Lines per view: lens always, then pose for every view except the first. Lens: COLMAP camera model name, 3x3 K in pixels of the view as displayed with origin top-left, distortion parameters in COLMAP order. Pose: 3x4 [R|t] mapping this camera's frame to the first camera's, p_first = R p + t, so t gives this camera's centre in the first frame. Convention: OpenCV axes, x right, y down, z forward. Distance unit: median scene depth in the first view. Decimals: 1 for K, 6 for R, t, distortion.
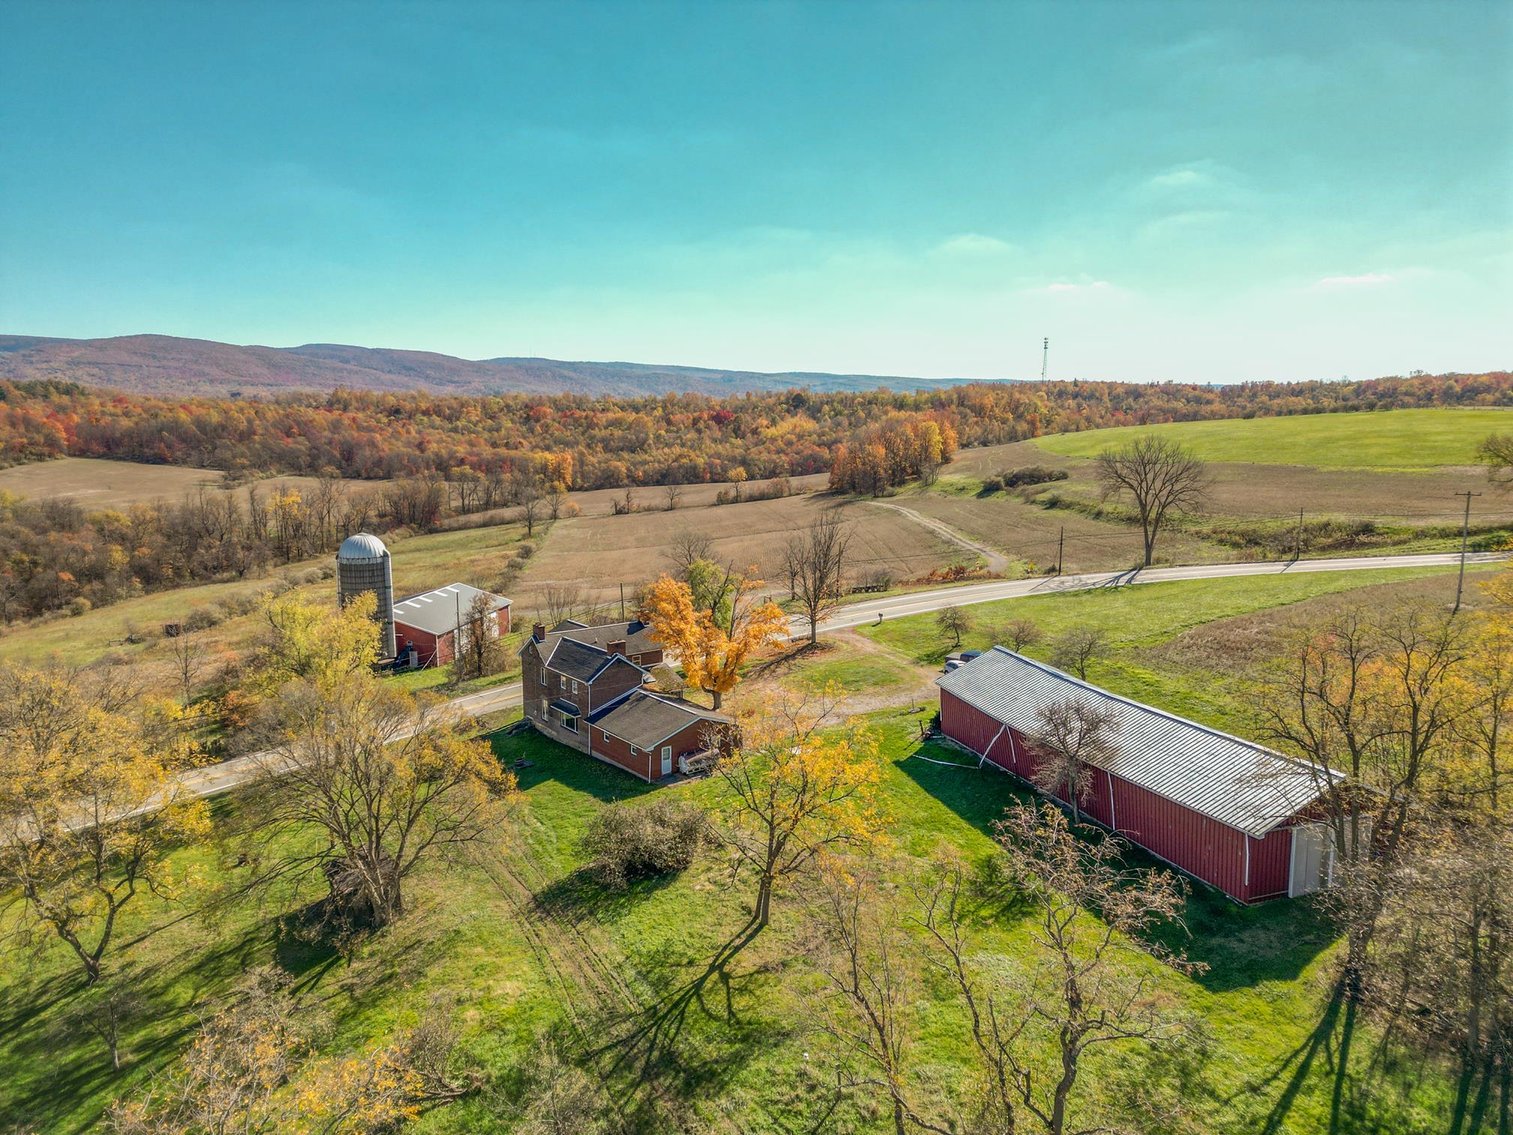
lens RADIAL K [[1046.3, 0, 763.8], [0, 1046.3, 576.1], [0, 0, 1]] dist [0.076221, -0.072779]
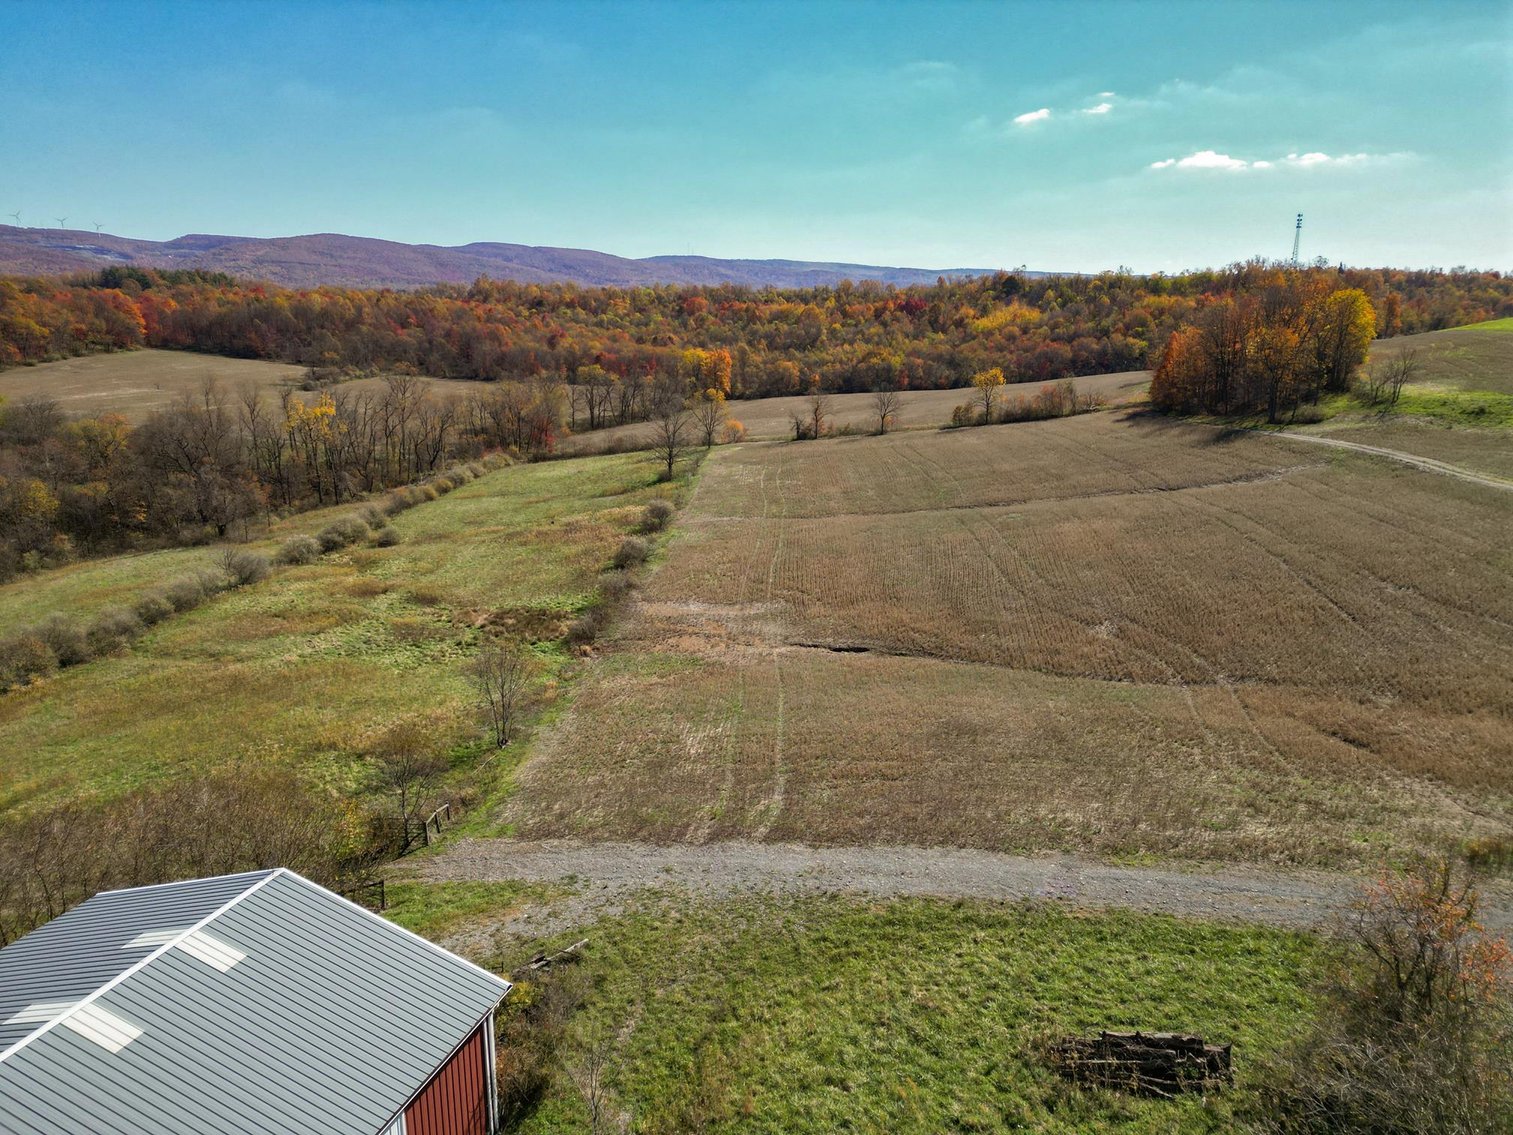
lens RADIAL K [[1047.4, 0, 758.2], [0, 1047.4, 569.1], [0, 0, 1]] dist [0.086451, -0.090582]
pose [[0.988709, 0.037895, -0.144980, -0.043737], [-0.025702, 0.996044, 0.085066, -0.021572], [0.147630, -0.080379, 0.985771, 0.217937]]
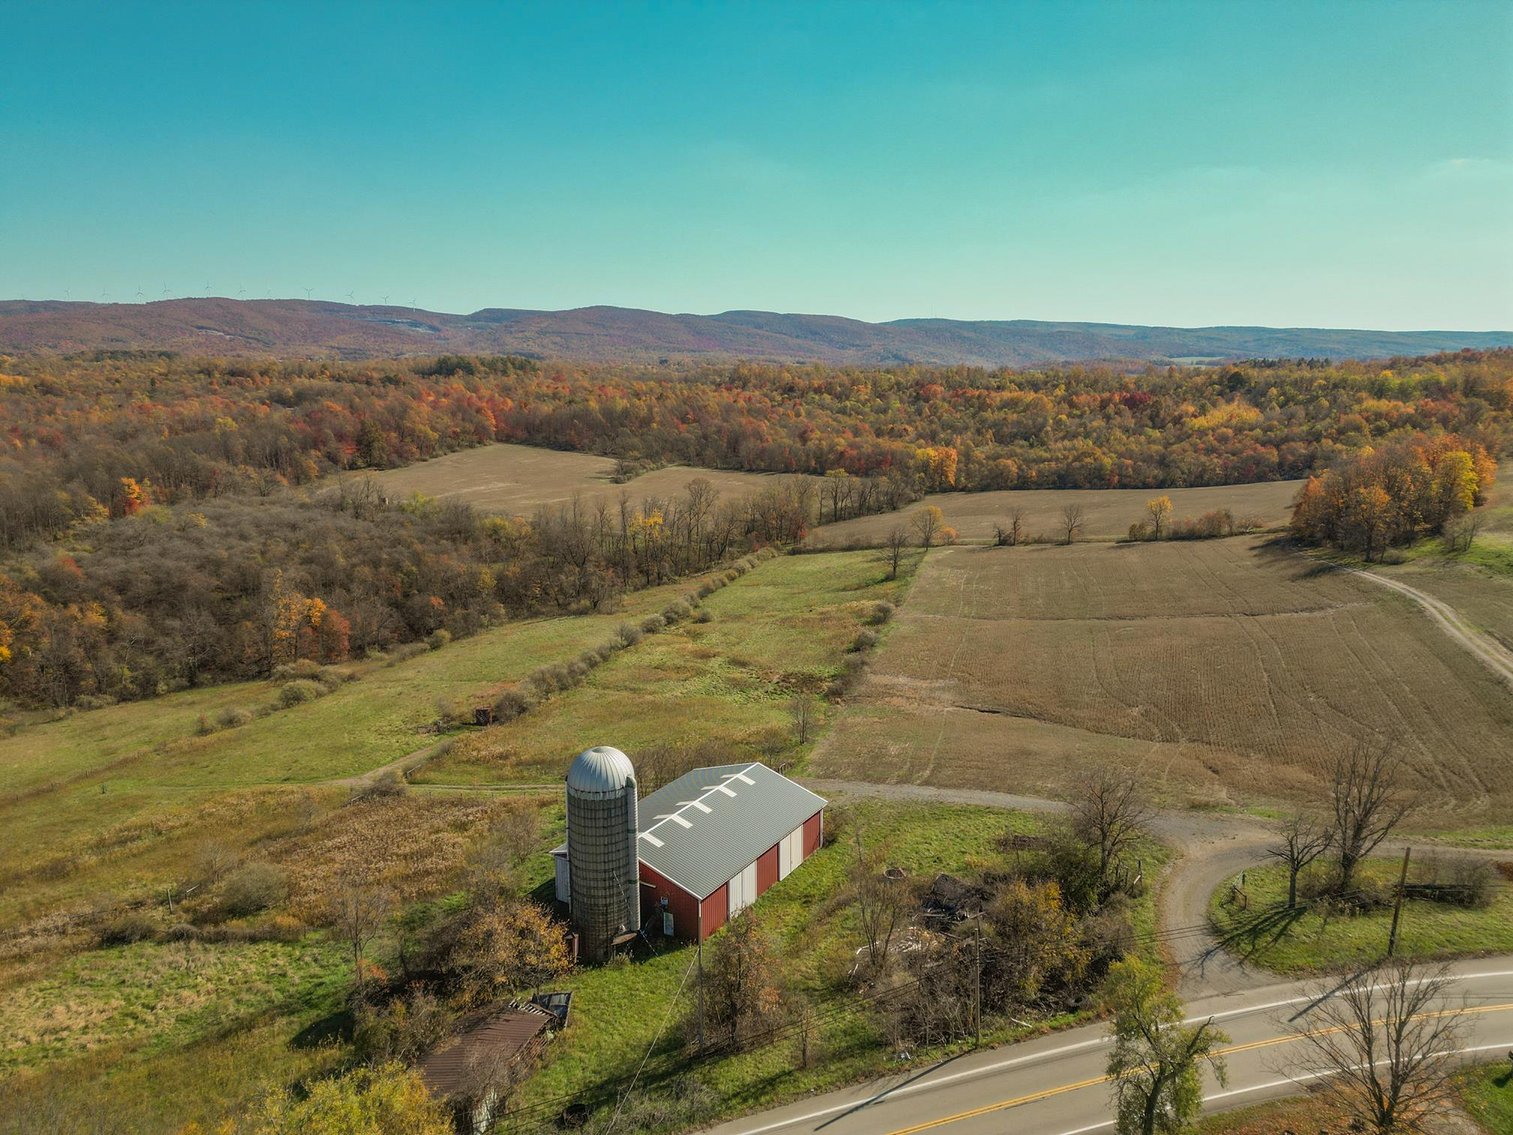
lens RADIAL K [[1047.4, 0, 758.2], [0, 1047.4, 569.1], [0, 0, 1]] dist [0.086451, -0.090582]
pose [[0.931305, 0.068193, -0.357799, -0.011486], [-0.056958, 0.997499, 0.041859, -0.042518], [0.359758, -0.018604, 0.932860, 0.091026]]
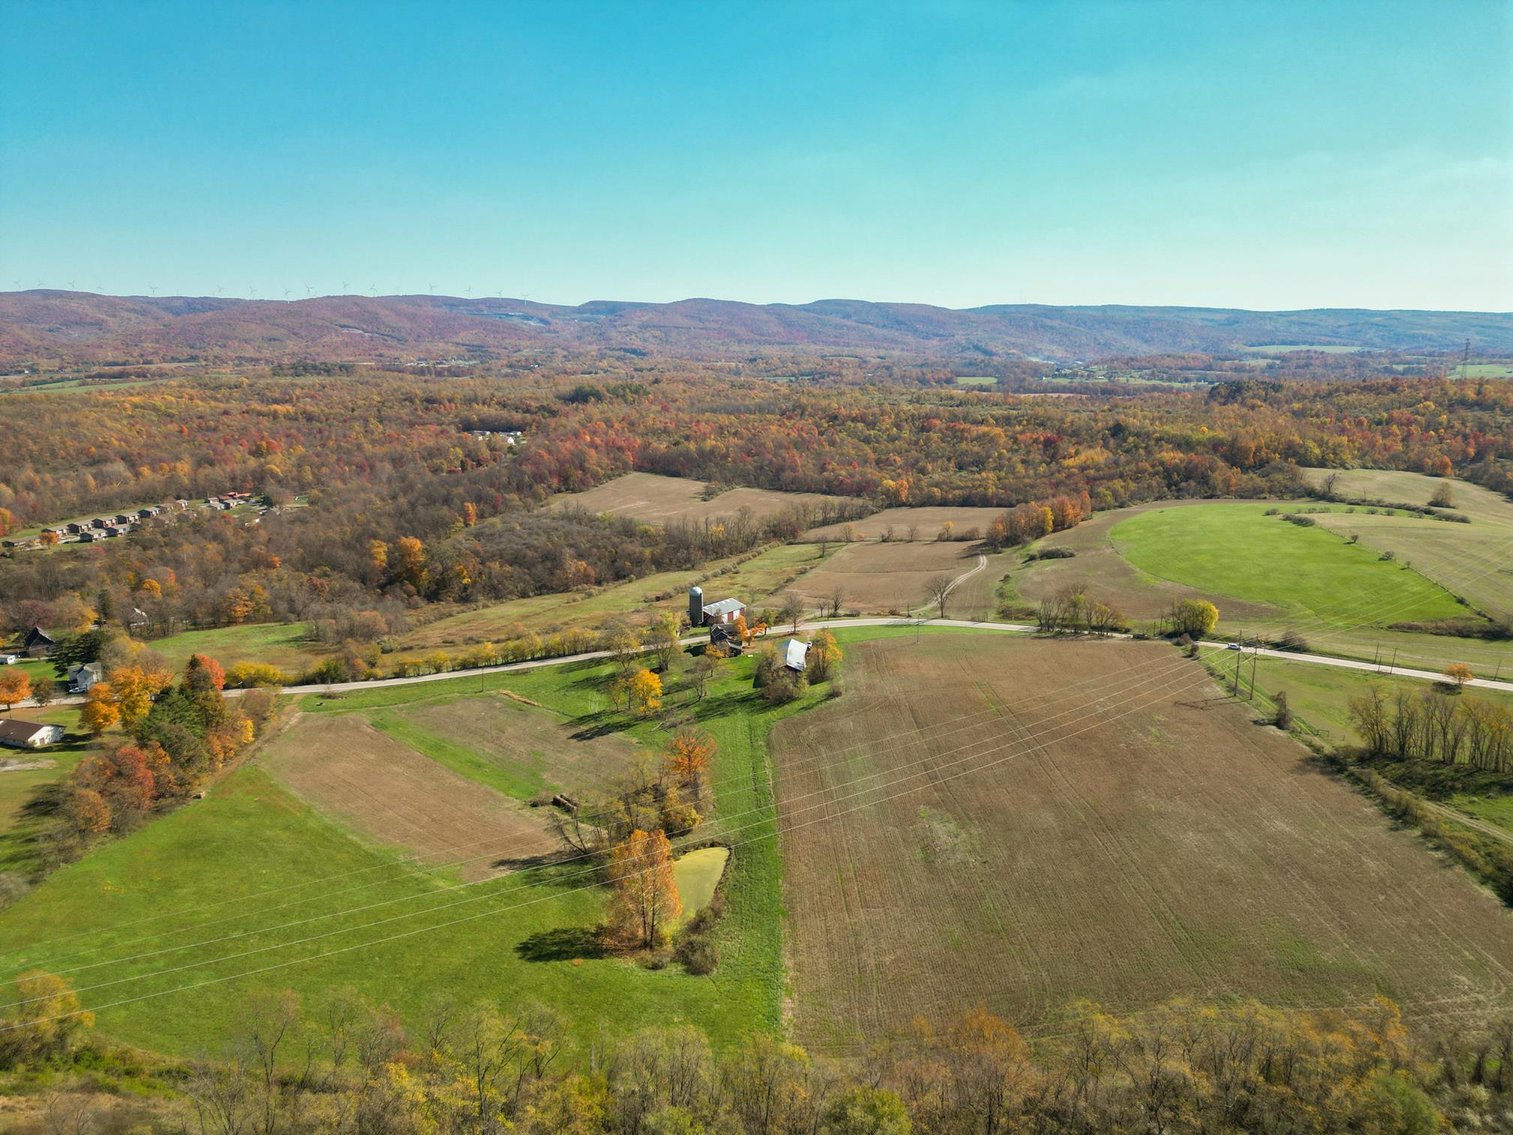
lens RADIAL K [[1052.3, 0, 758.9], [0, 1052.3, 570.5], [0, 0, 1]] dist [0.109960, -0.121585]
pose [[0.895448, 0.089015, -0.436176, 0.303837], [-0.065746, 0.995504, 0.068188, -0.079035], [0.440285, -0.032382, 0.897274, -0.469208]]
